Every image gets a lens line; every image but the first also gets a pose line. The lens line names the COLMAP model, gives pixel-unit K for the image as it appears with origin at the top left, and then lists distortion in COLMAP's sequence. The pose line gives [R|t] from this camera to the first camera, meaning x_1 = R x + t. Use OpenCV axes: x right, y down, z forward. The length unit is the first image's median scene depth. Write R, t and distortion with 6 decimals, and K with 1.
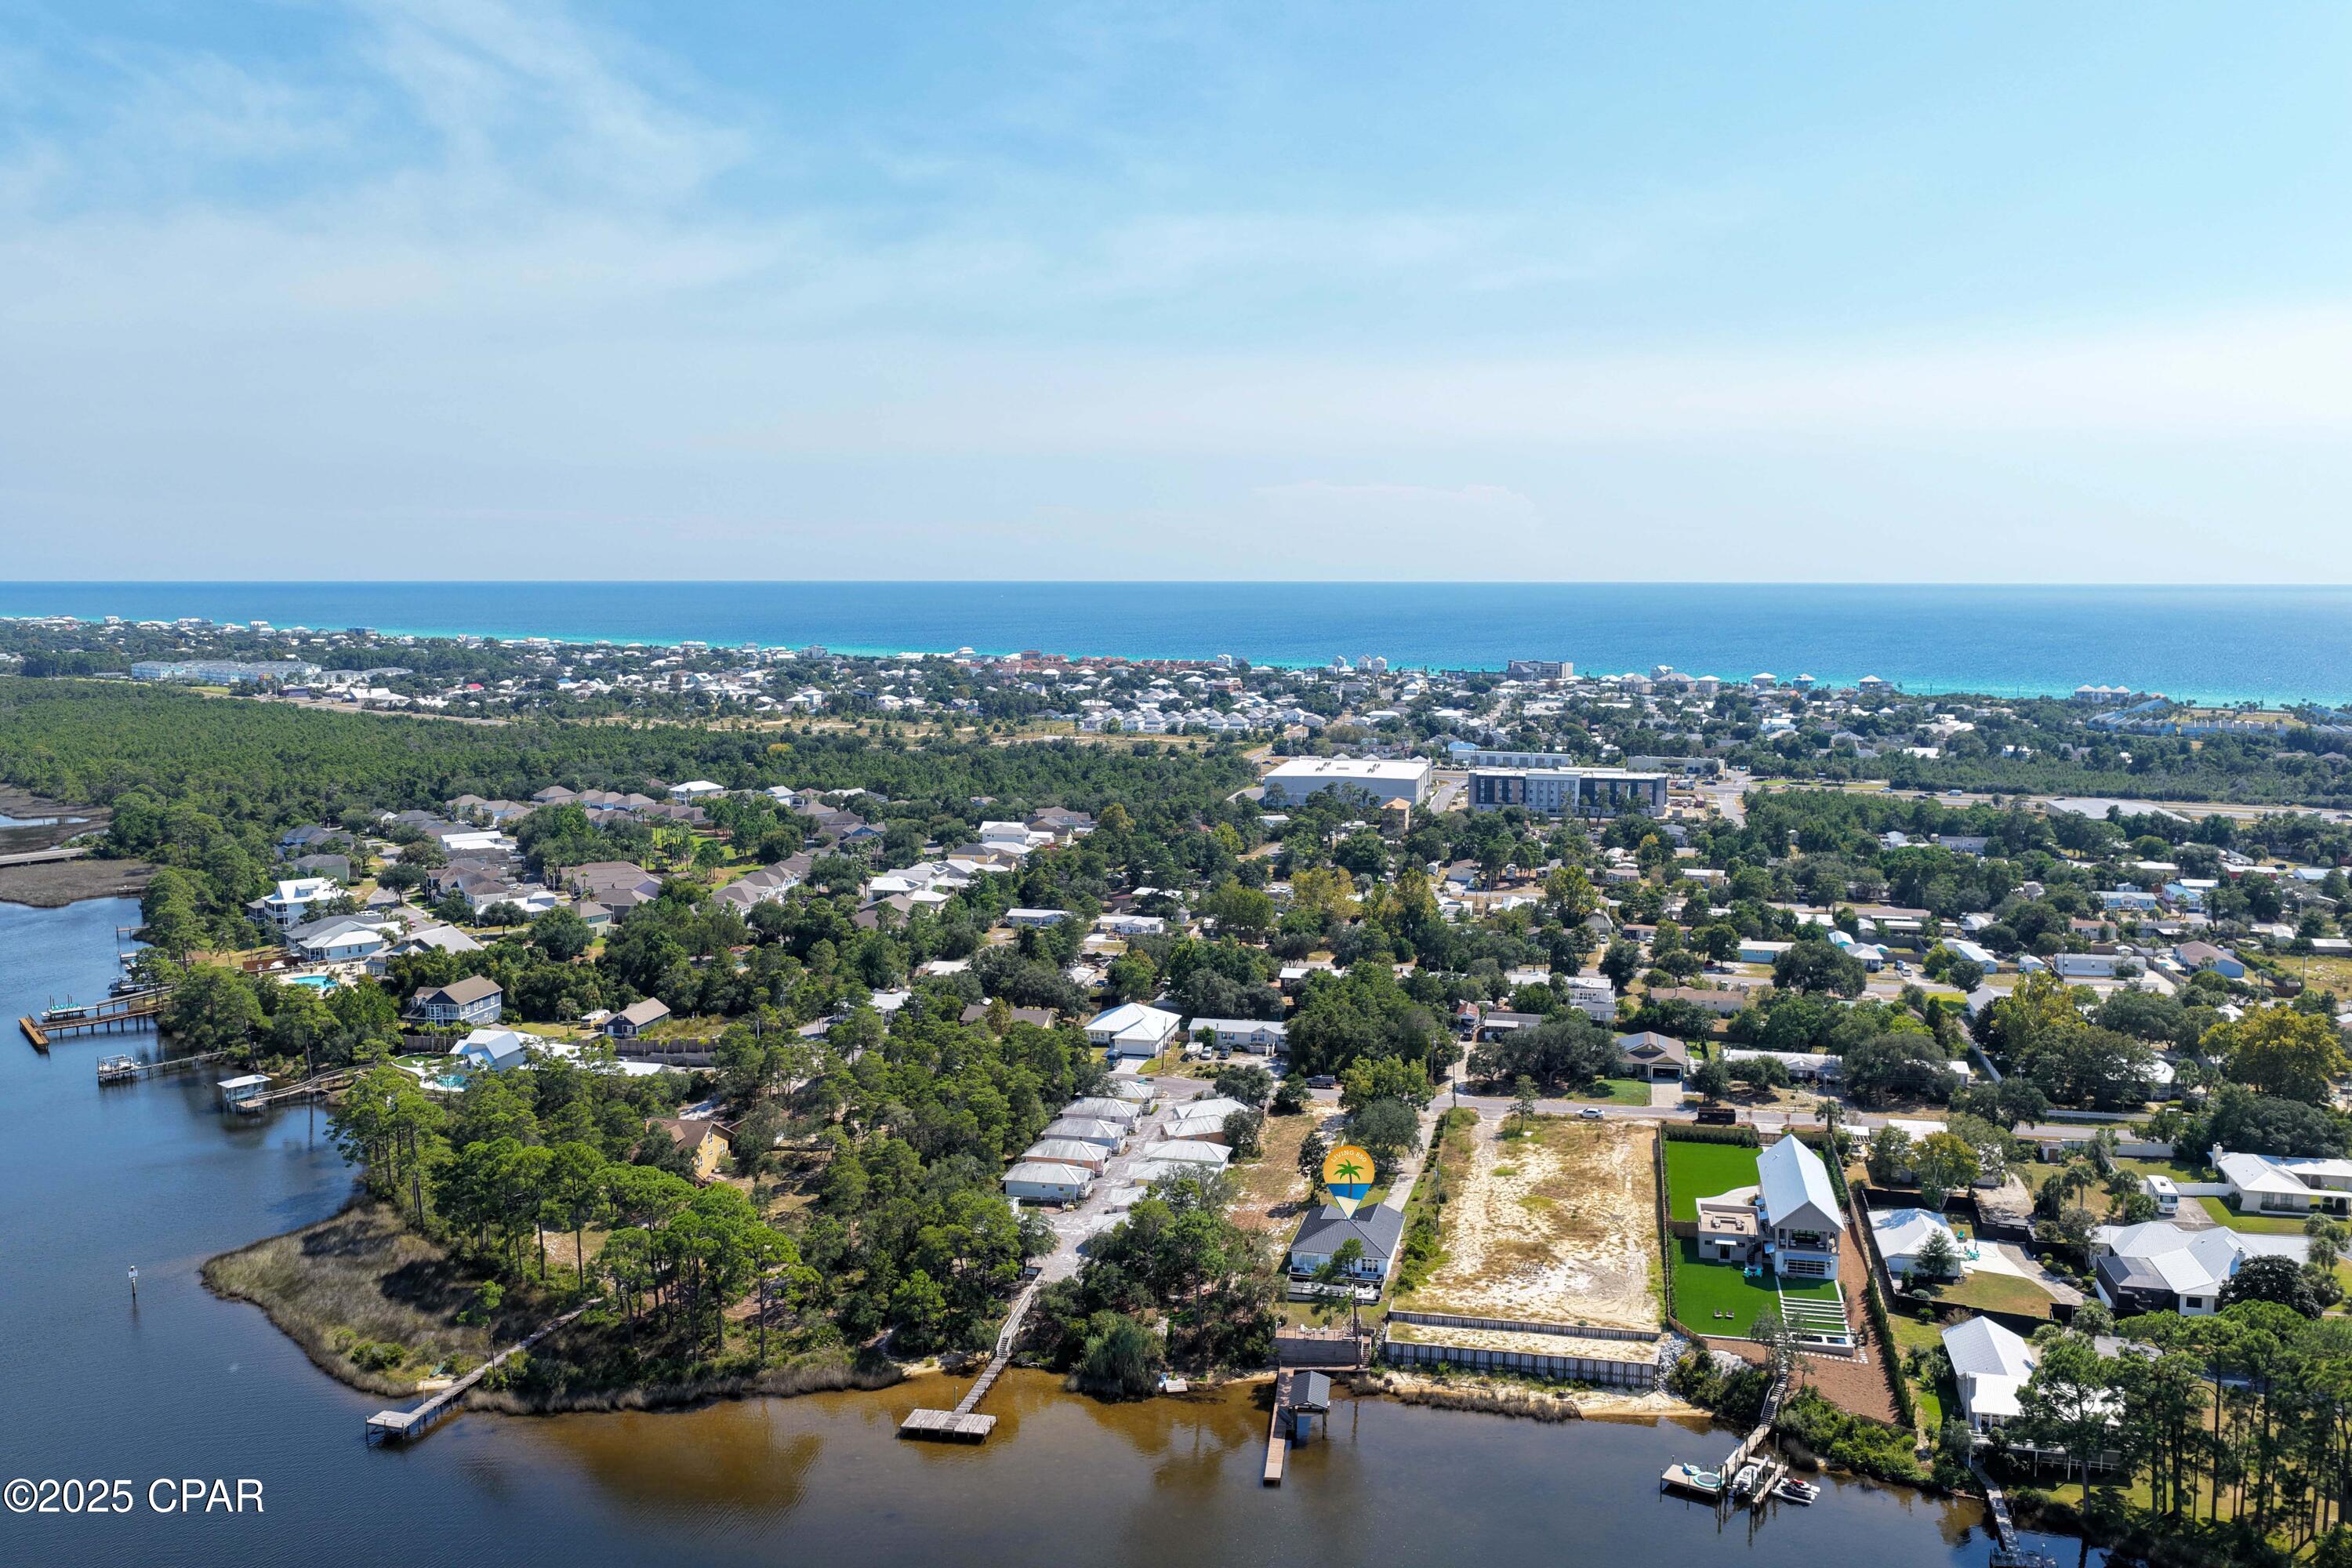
lens RADIAL K [[1947.7, 0, 1183.5], [0, 1947.7, 781.2], [0, 0, 1]] dist [-0.018536, 0.044800]
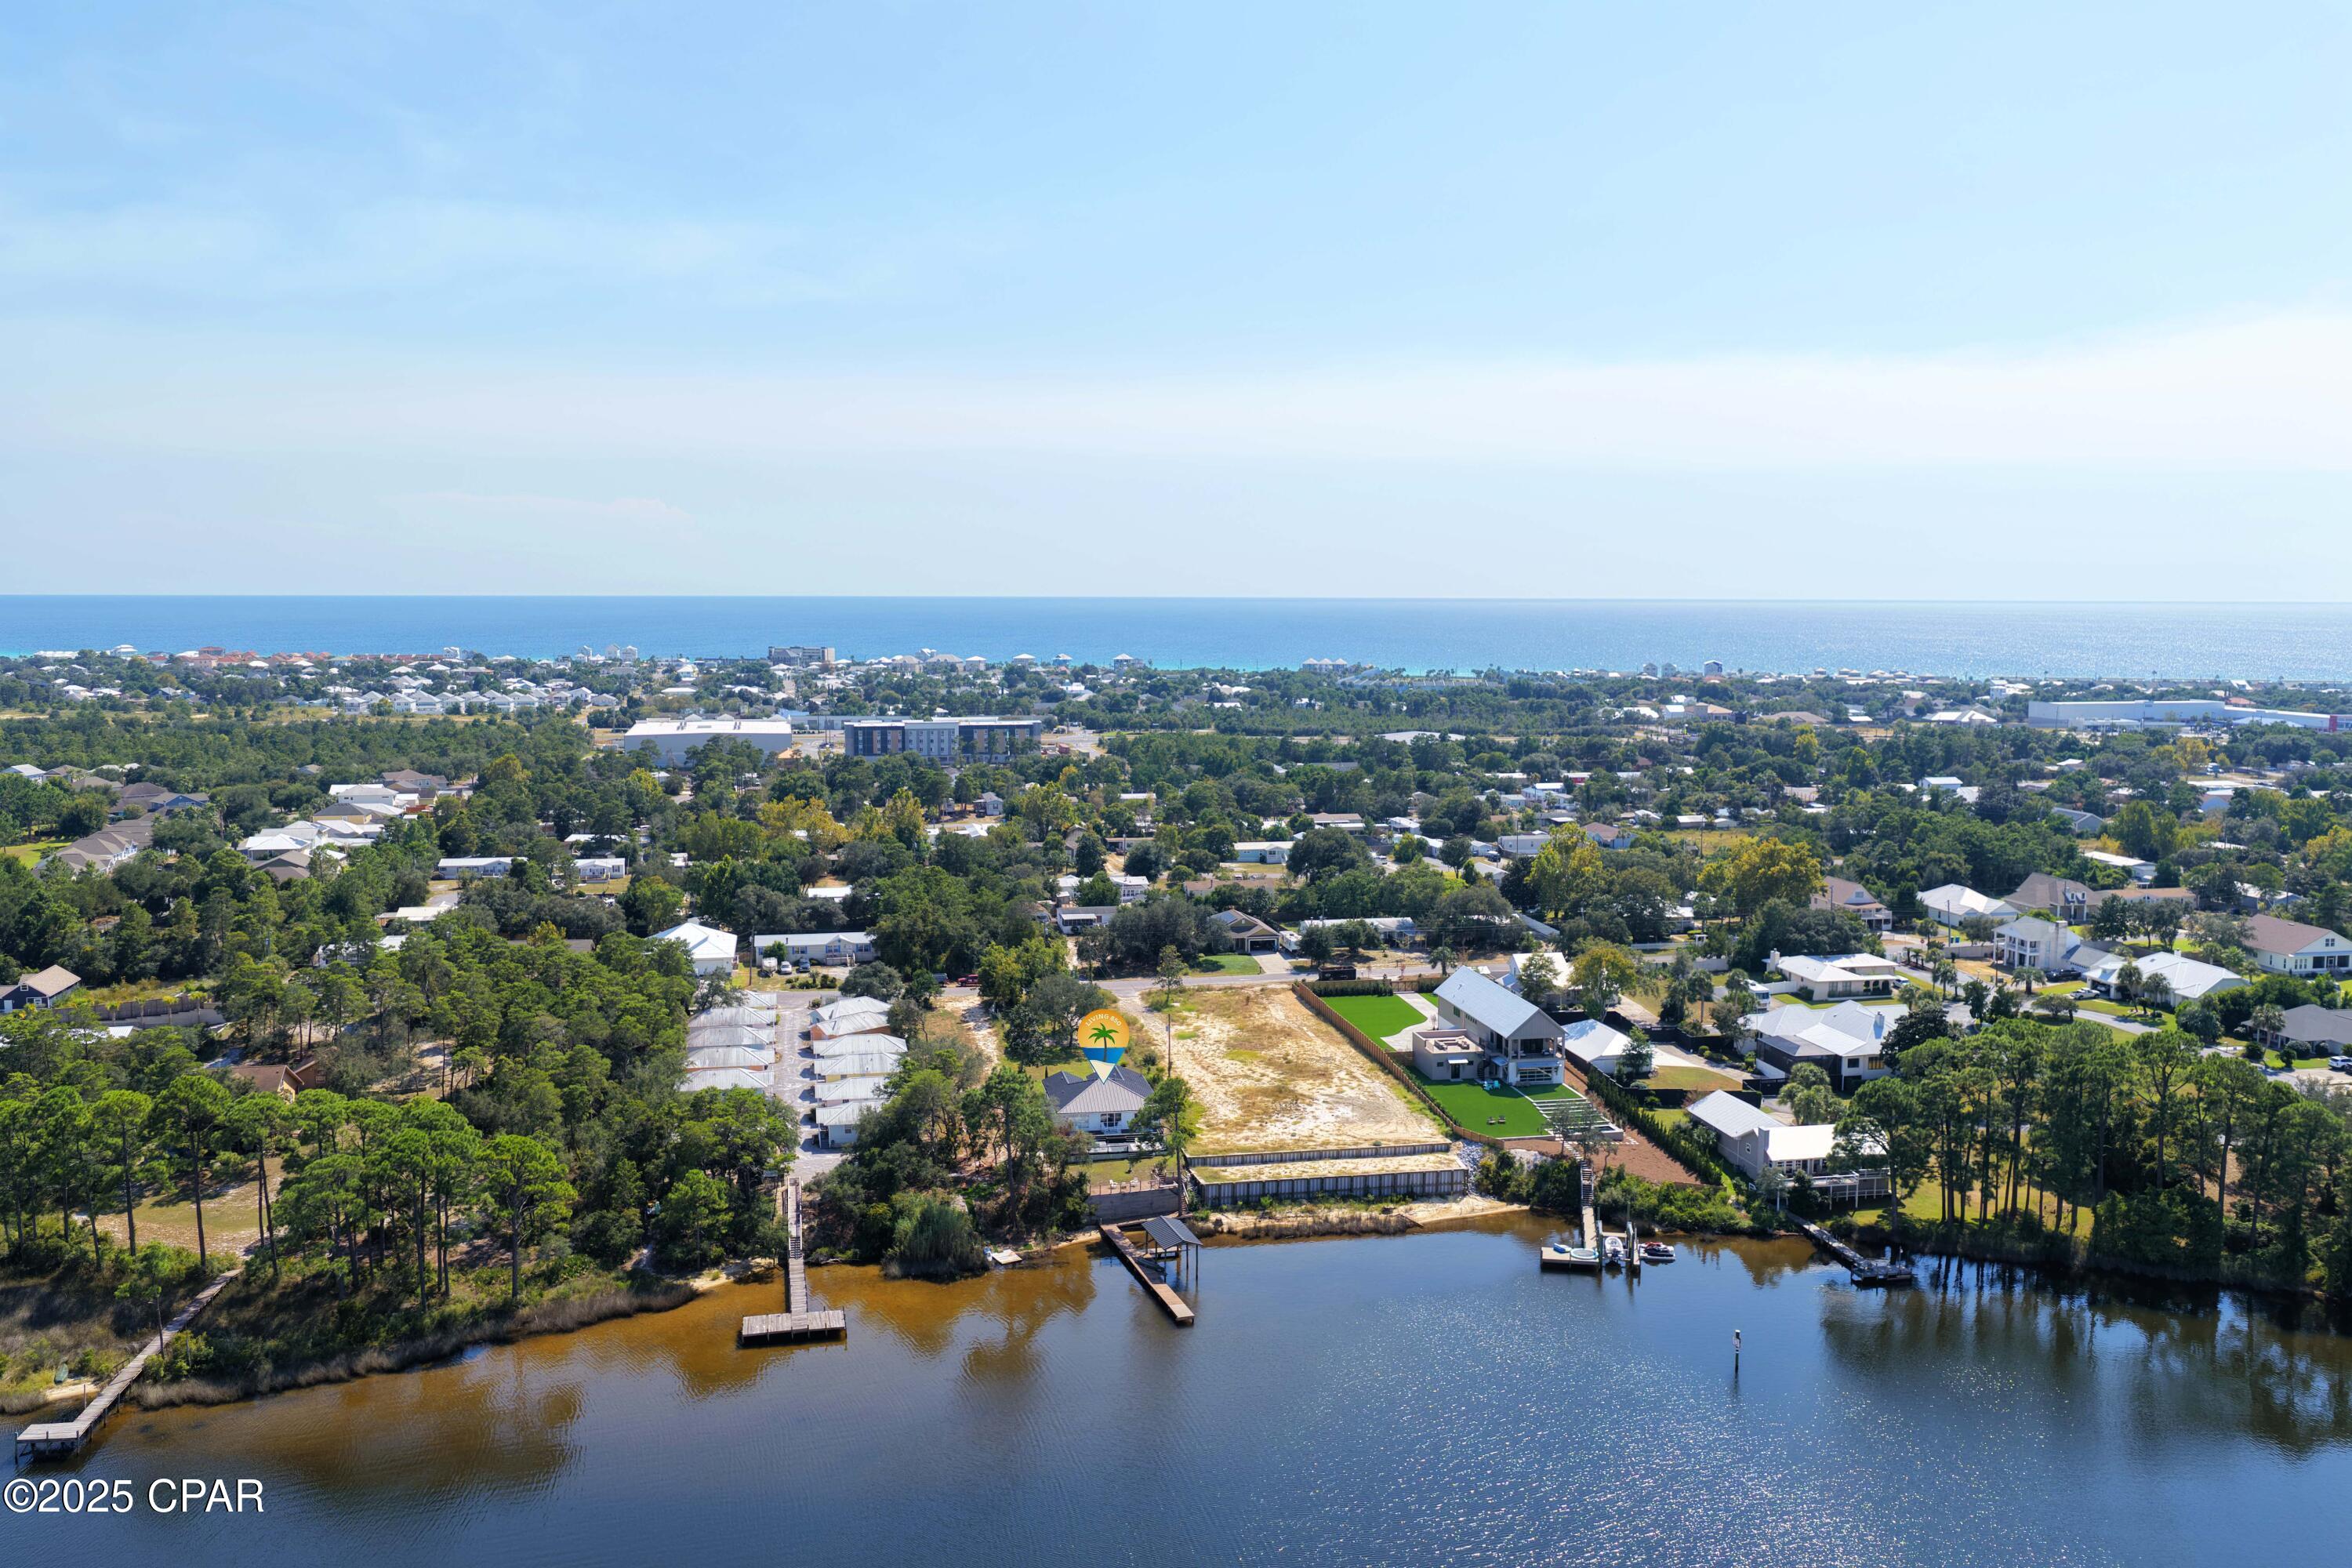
lens RADIAL K [[1947.7, 0, 1183.5], [0, 1947.7, 781.2], [0, 0, 1]] dist [-0.018536, 0.044800]
pose [[0.914707, -0.038104, 0.402316, -0.246606], [0.040803, 0.999165, 0.001863, 0.078512], [-0.402052, 0.014711, 0.915499, 0.114649]]
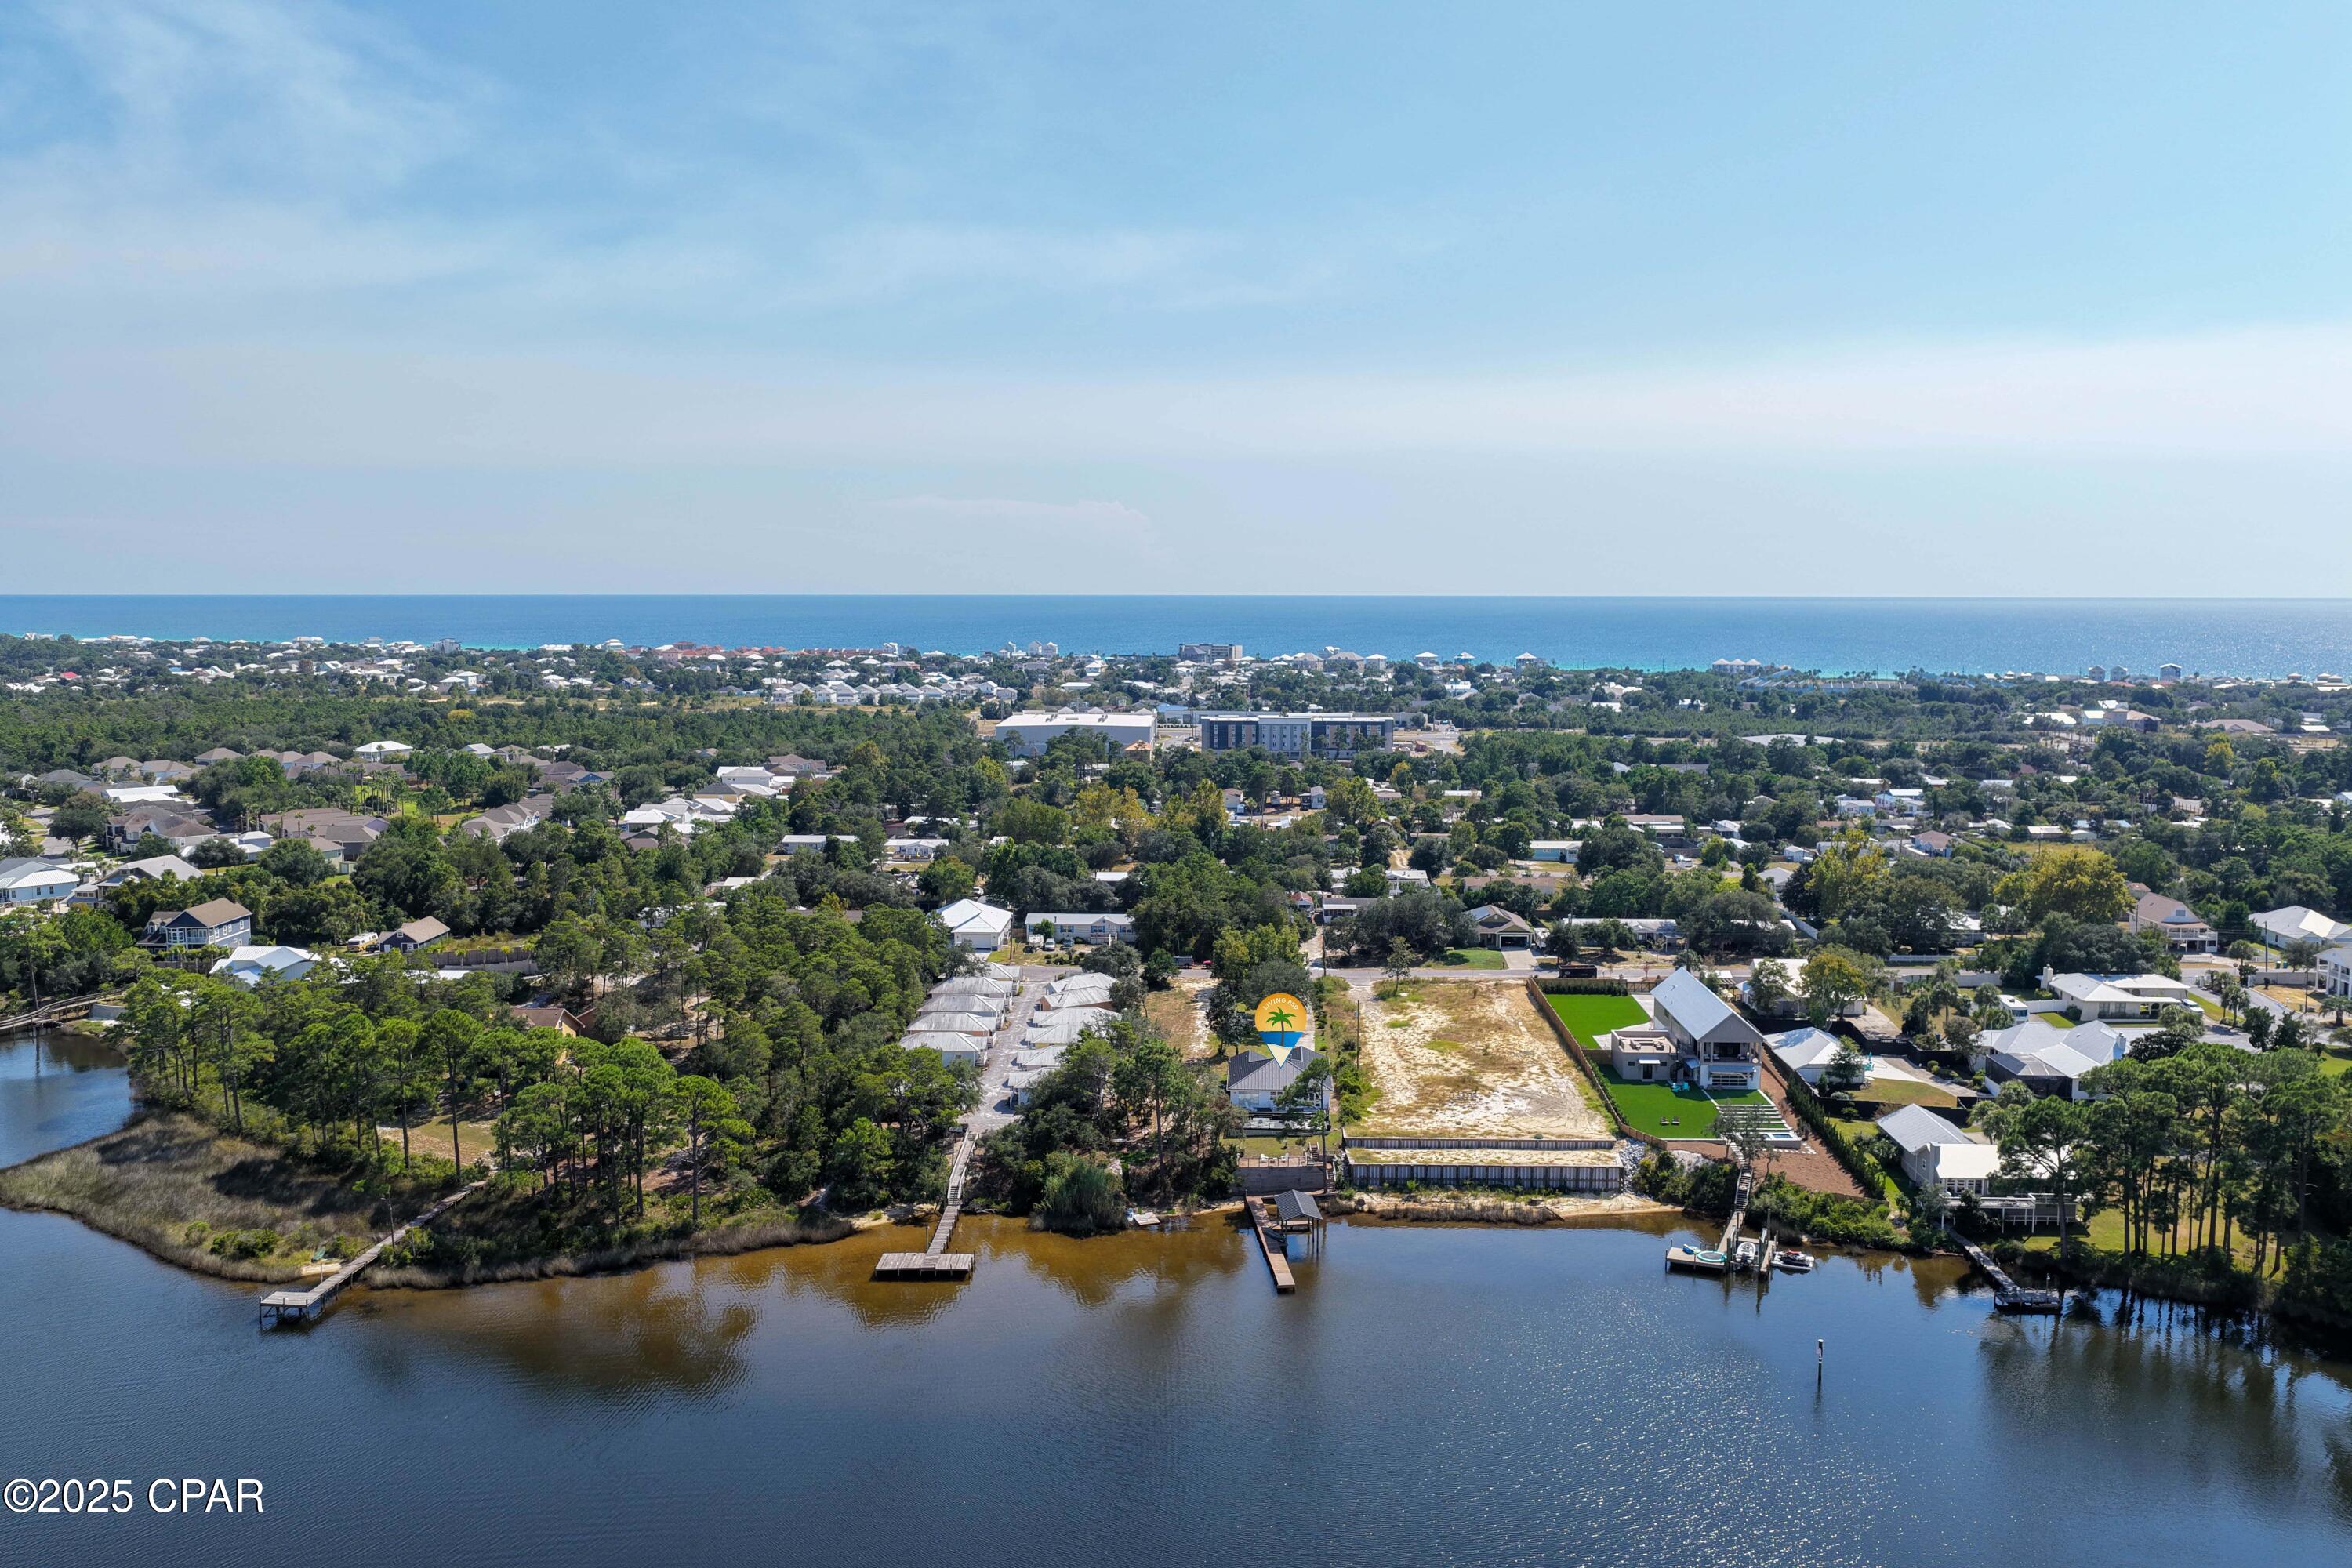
lens RADIAL K [[1947.7, 0, 1183.5], [0, 1947.7, 781.2], [0, 0, 1]] dist [-0.018536, 0.044800]
pose [[0.981971, -0.018510, 0.188125, -0.140080], [0.019696, 0.999796, -0.004436, 0.086813], [-0.188004, 0.008061, 0.982135, 0.047953]]
